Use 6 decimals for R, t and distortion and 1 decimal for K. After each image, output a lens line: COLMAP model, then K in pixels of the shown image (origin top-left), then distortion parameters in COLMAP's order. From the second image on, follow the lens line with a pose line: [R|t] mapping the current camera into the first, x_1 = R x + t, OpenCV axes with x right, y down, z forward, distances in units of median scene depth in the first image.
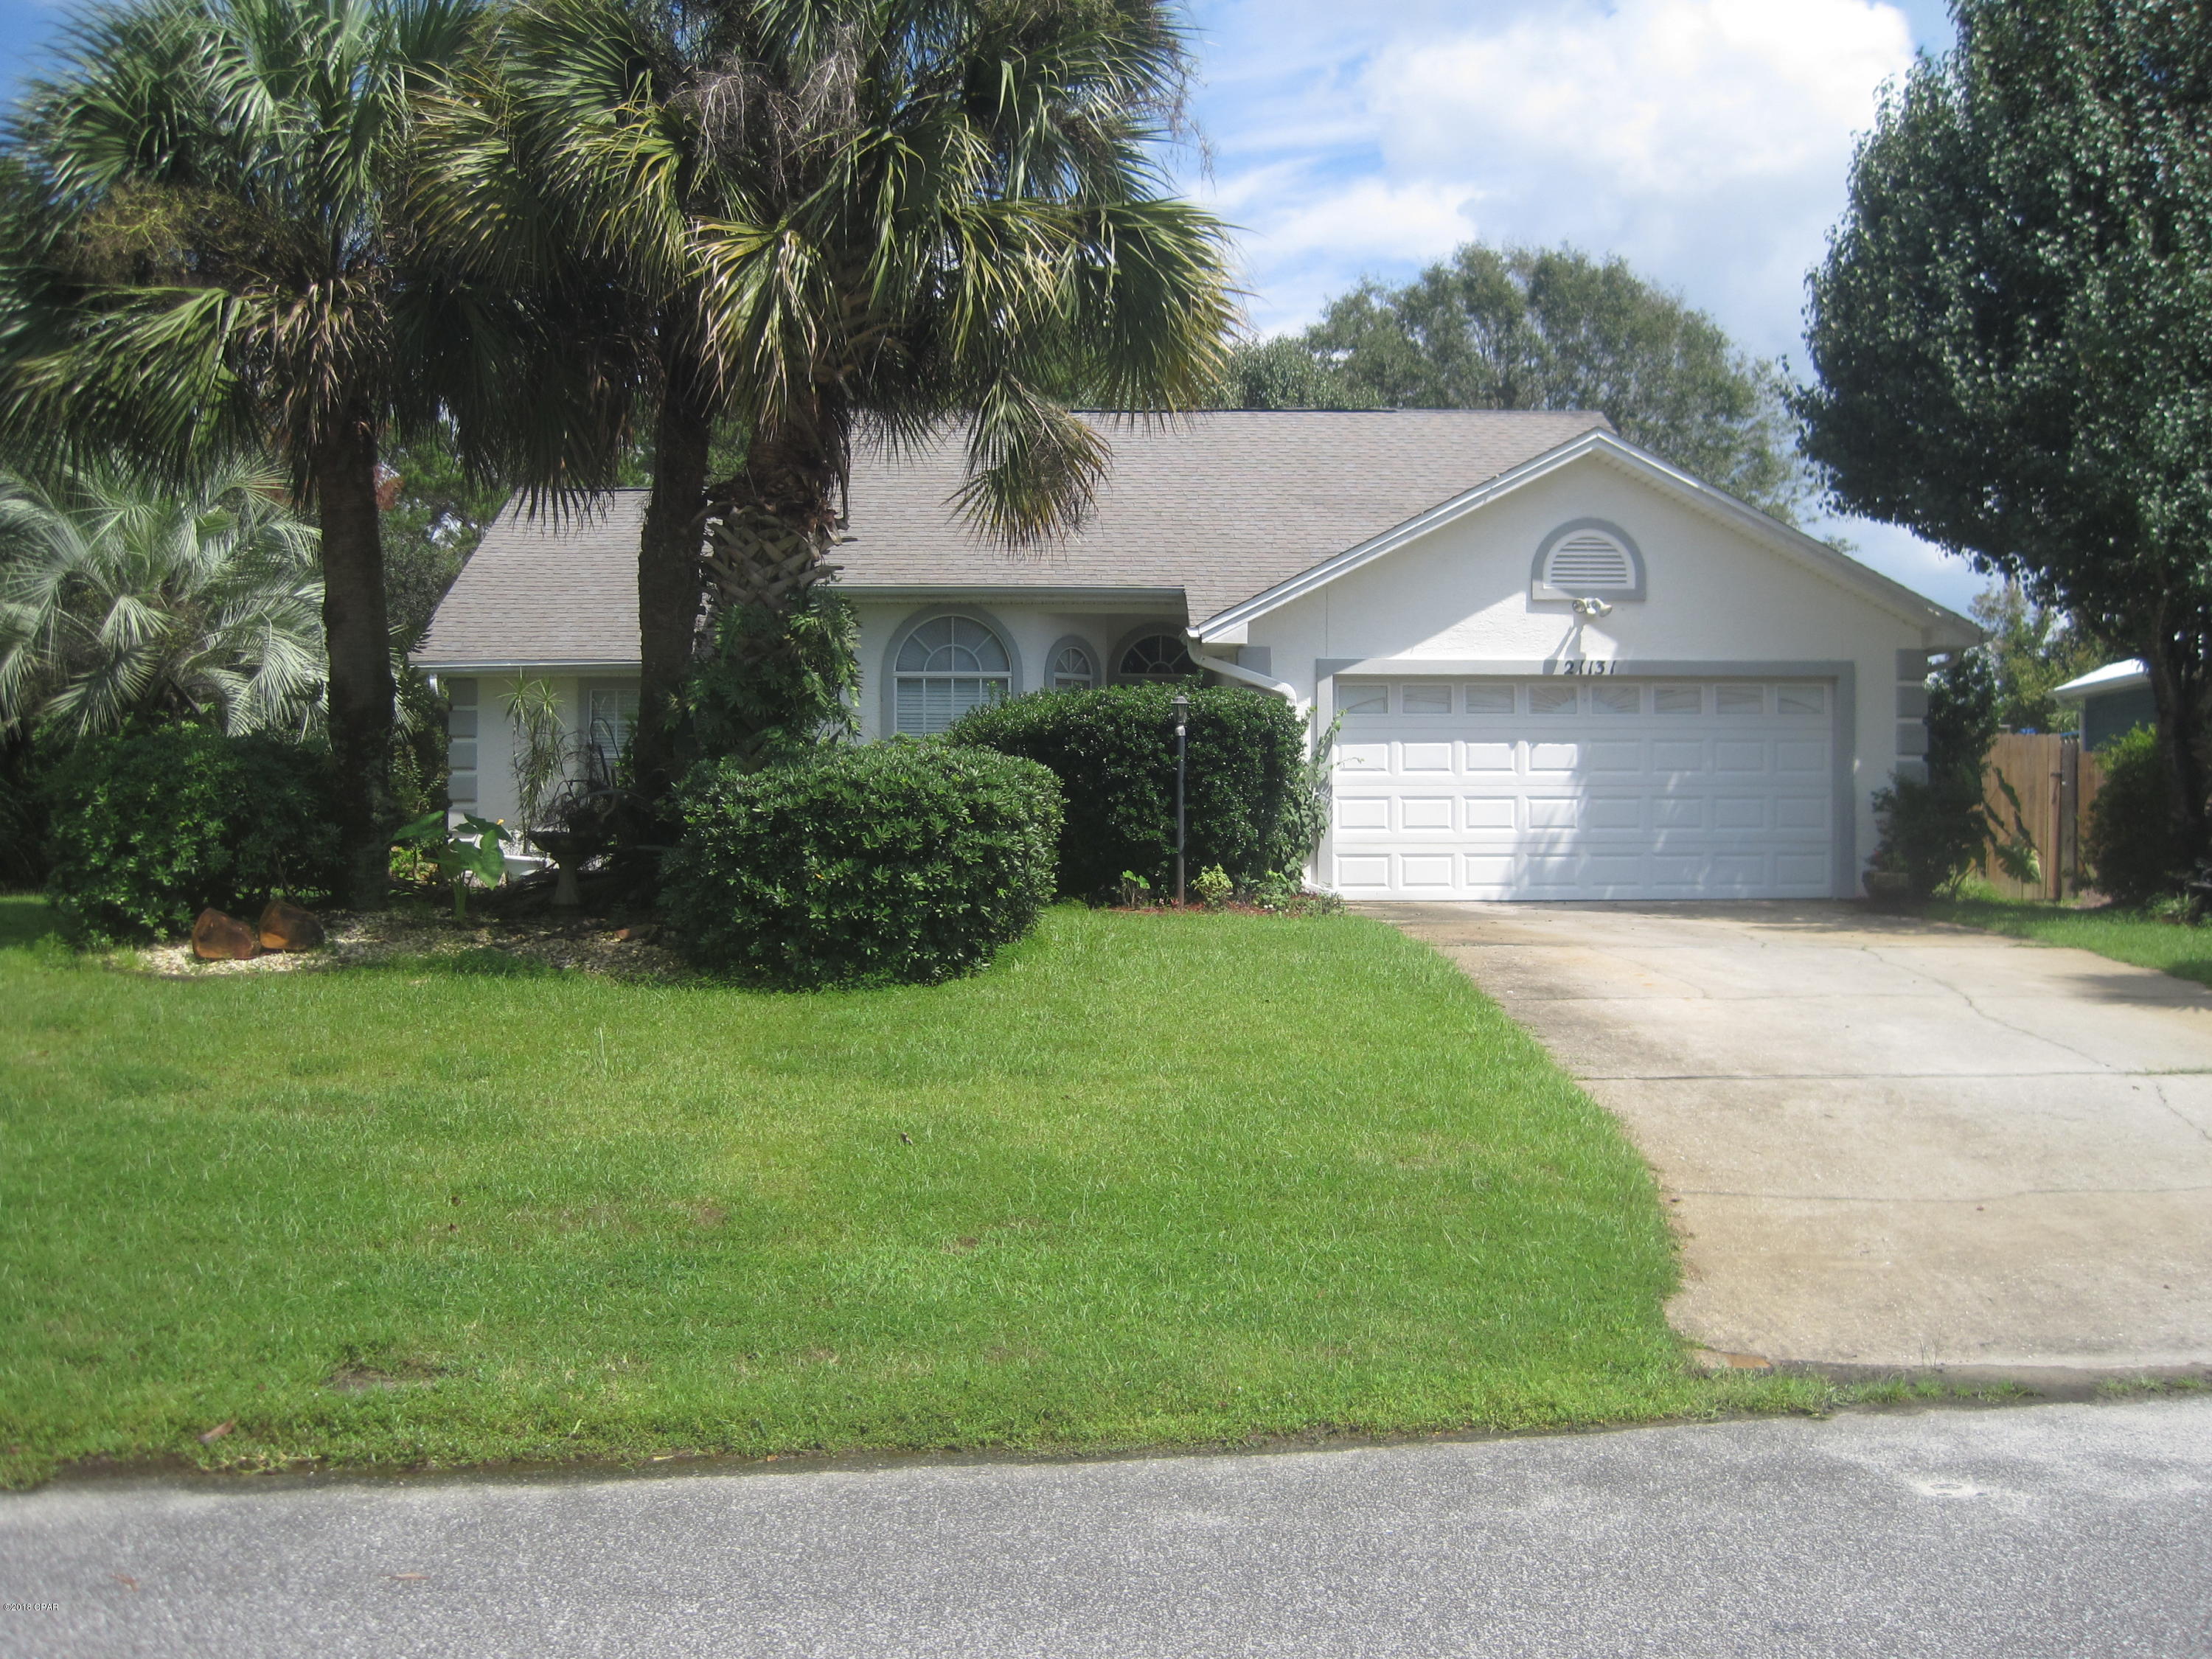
lens RADIAL K [[2279.3, 0, 1106.0], [0, 2279.3, 829.5], [0, 0, 1]] dist [-0.136258, 0.010943]
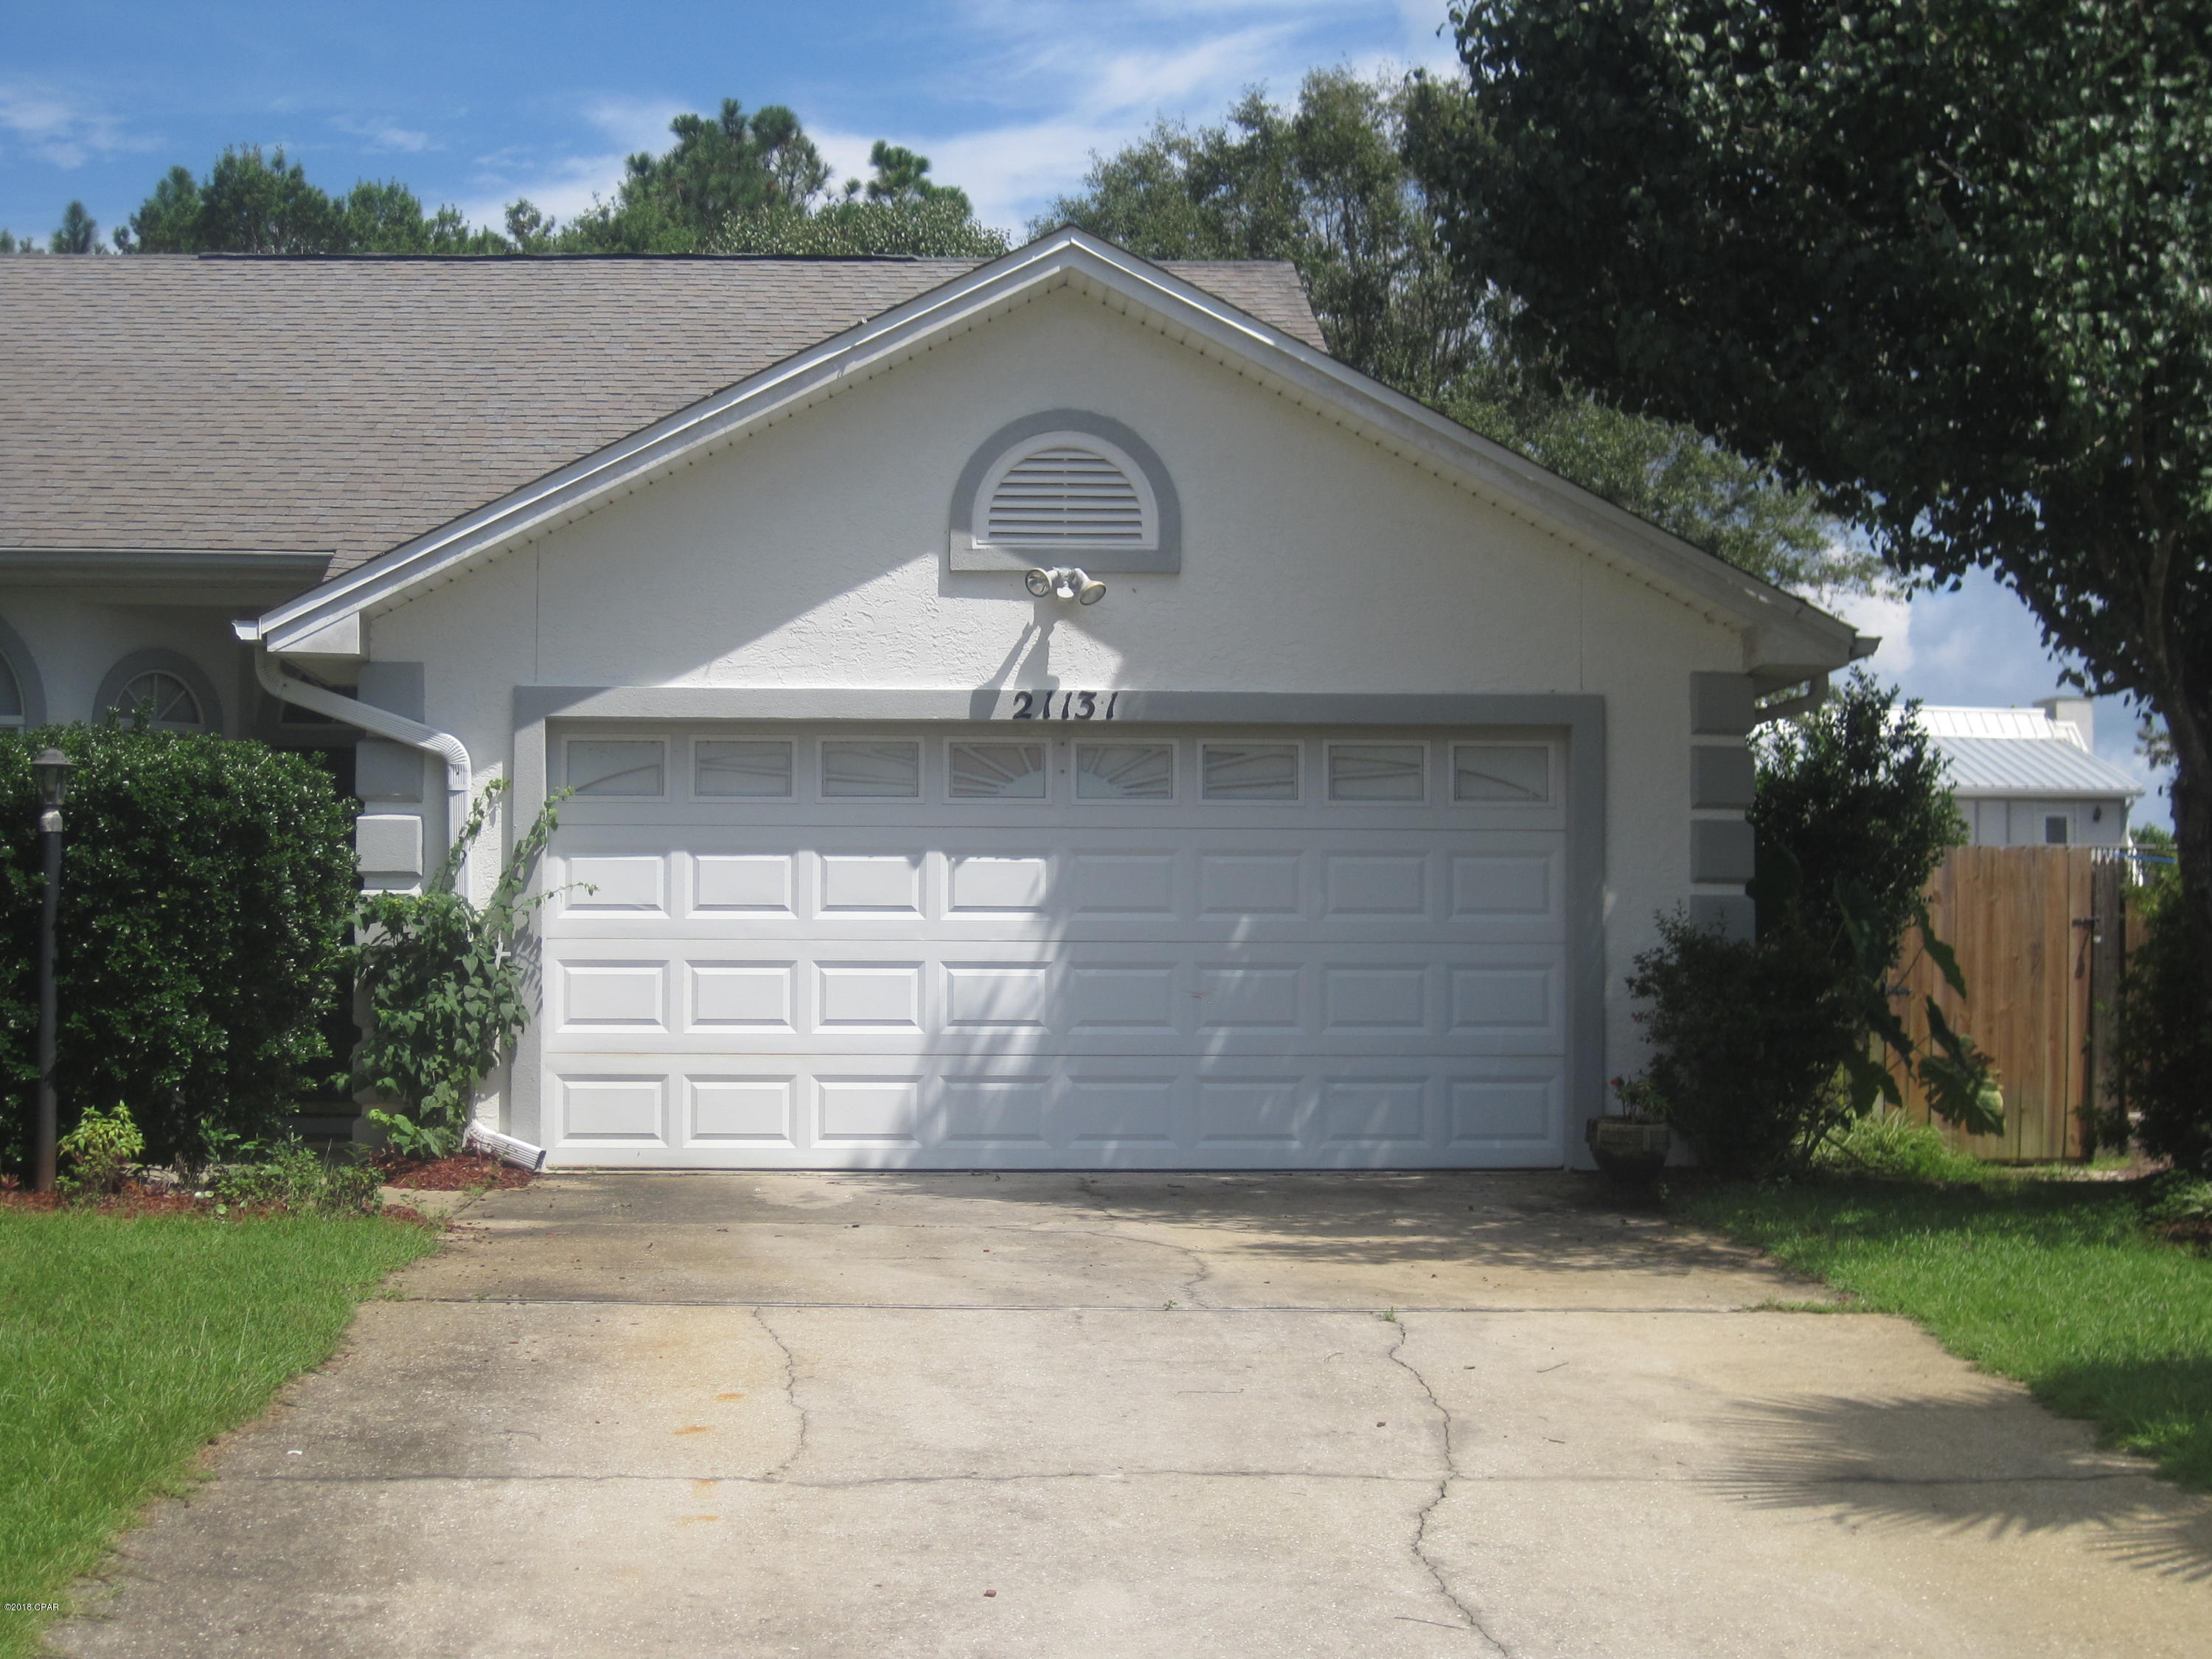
lens RADIAL K [[3314.6, 0, 1099.6], [0, 3314.6, 867.1], [0, 0, 1]] dist [-0.144864, -0.076401]
pose [[0.999467, 0.006845, 0.031919, 0.198652], [-0.005598, 0.999223, -0.039008, -0.007242], [-0.032161, 0.038809, 0.998729, 0.268625]]
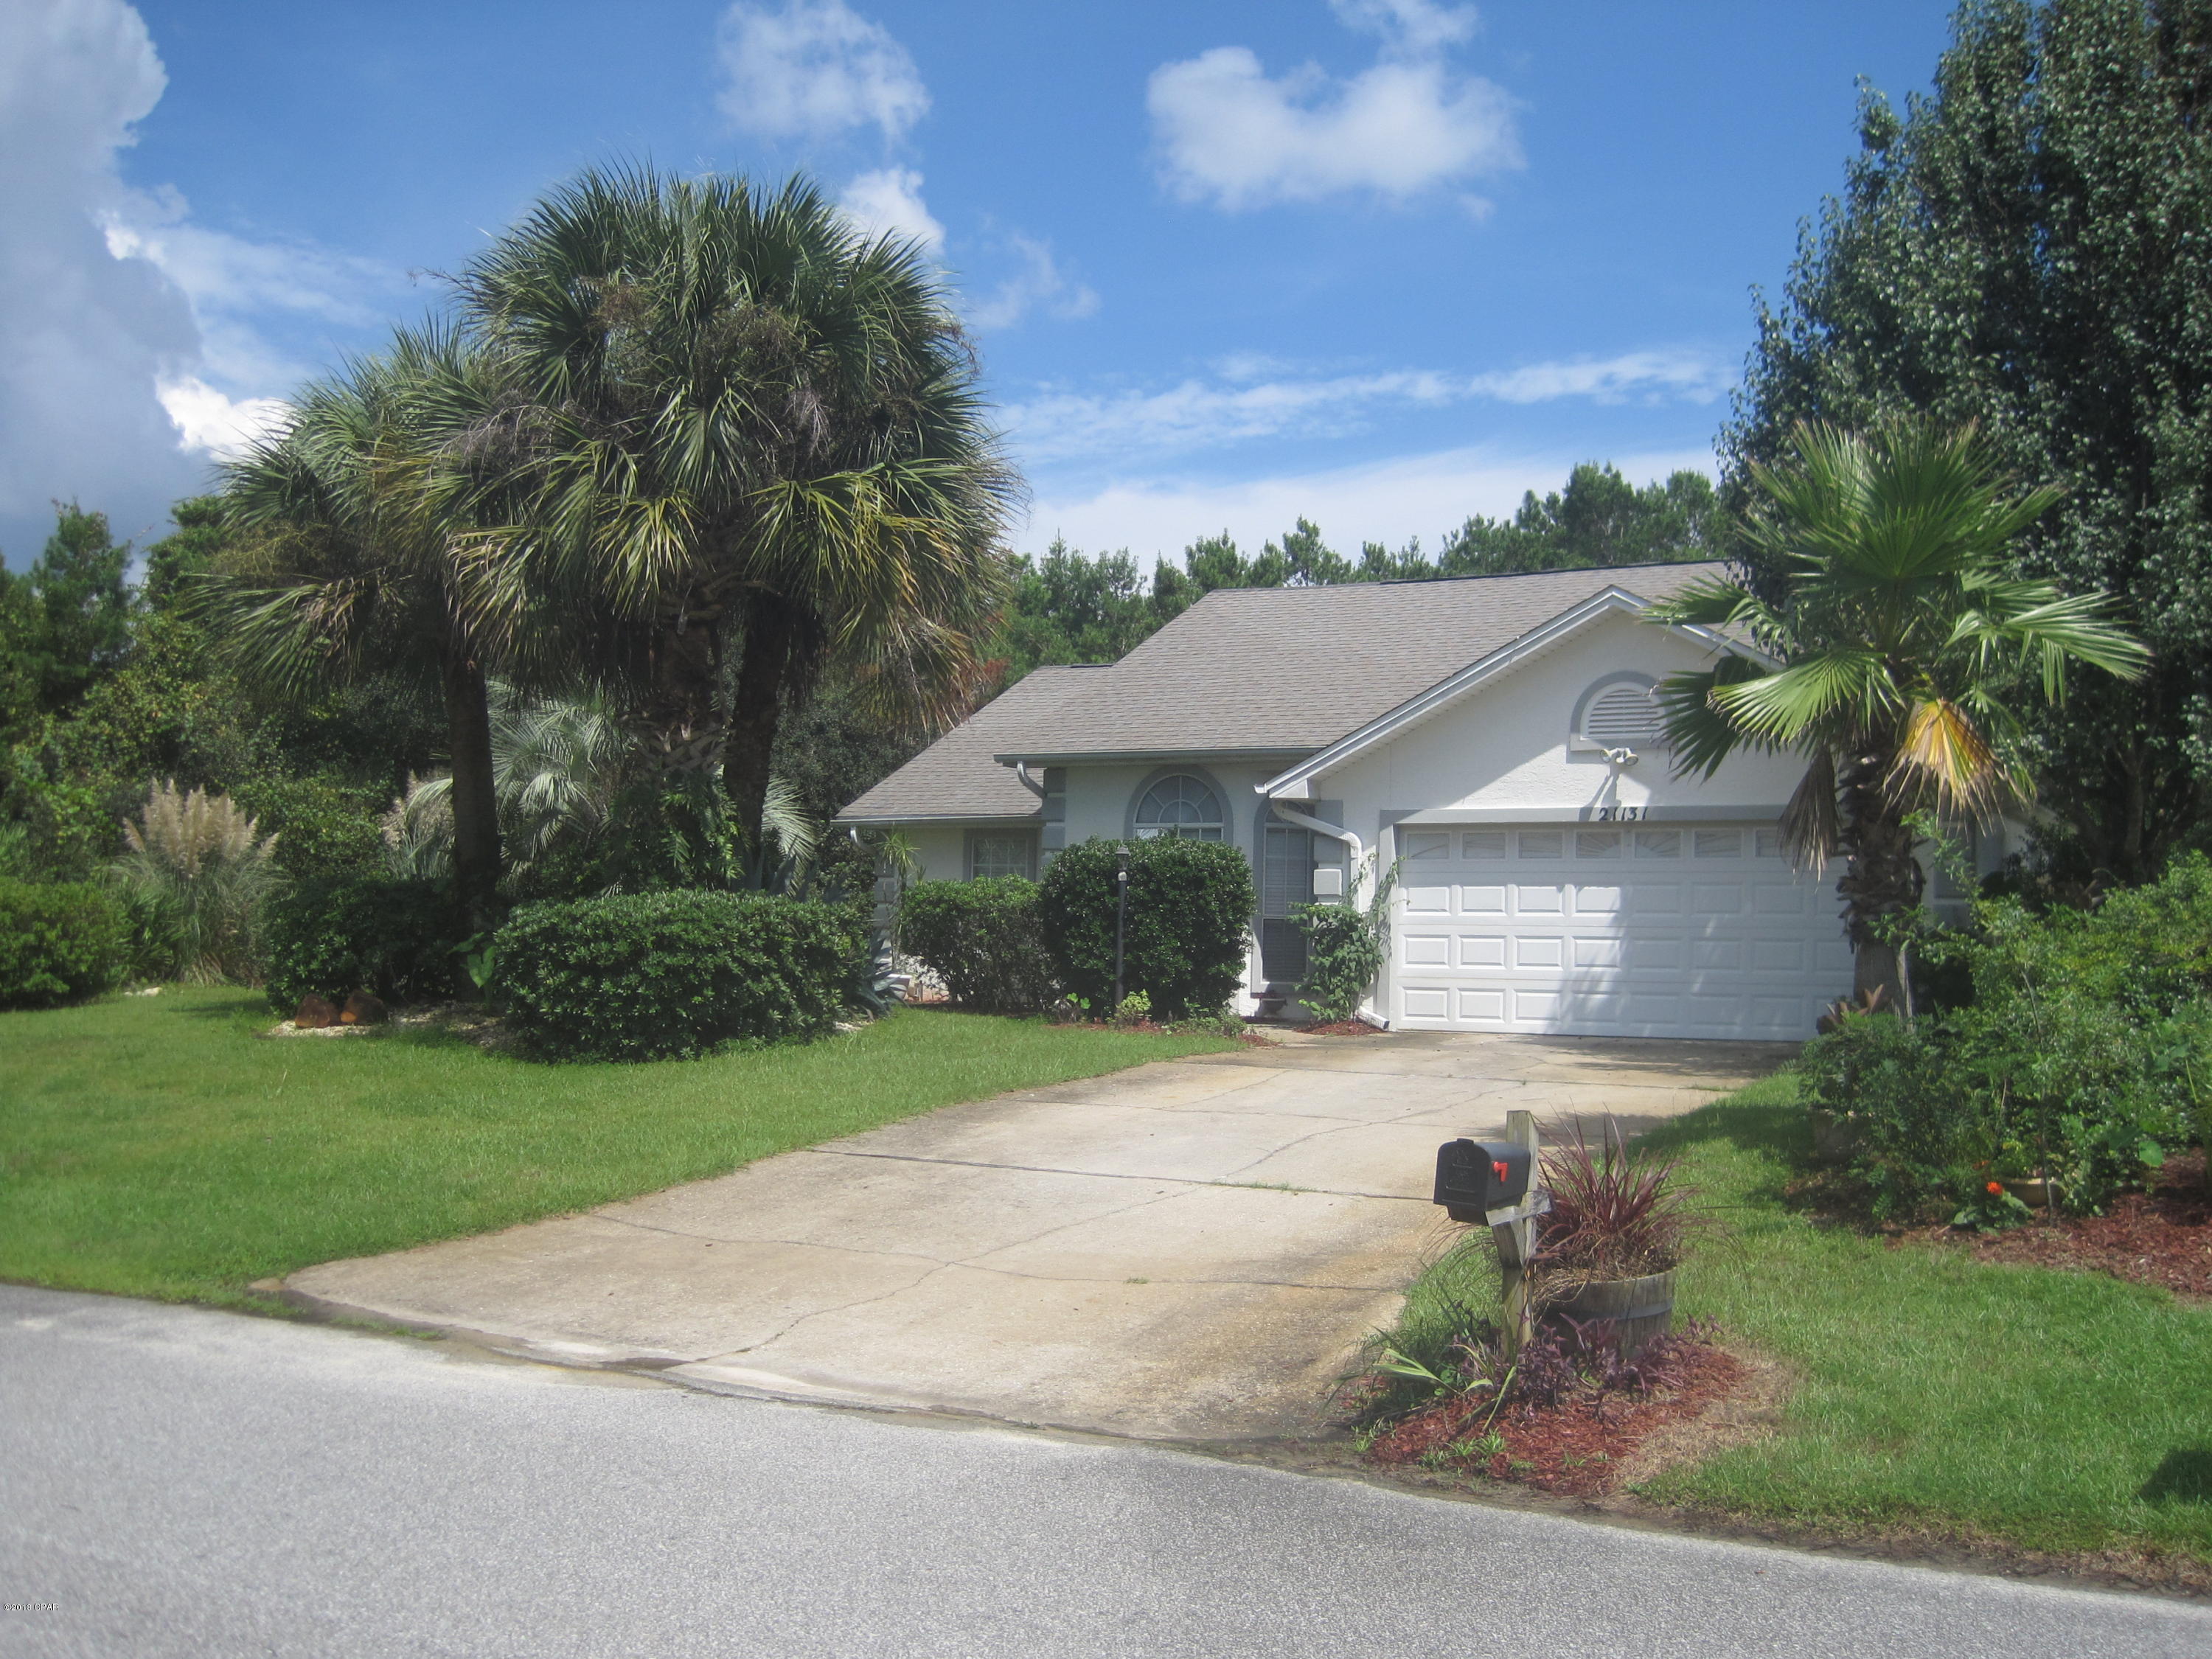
lens RADIAL K [[2279.3, 0, 1106.0], [0, 2279.3, 829.5], [0, 0, 1]] dist [-0.136258, 0.010943]
pose [[0.853530, -0.008890, -0.520968, 0.555073], [-0.021169, 0.998437, -0.051721, -0.005410], [0.520614, 0.055174, 0.852008, -0.013526]]
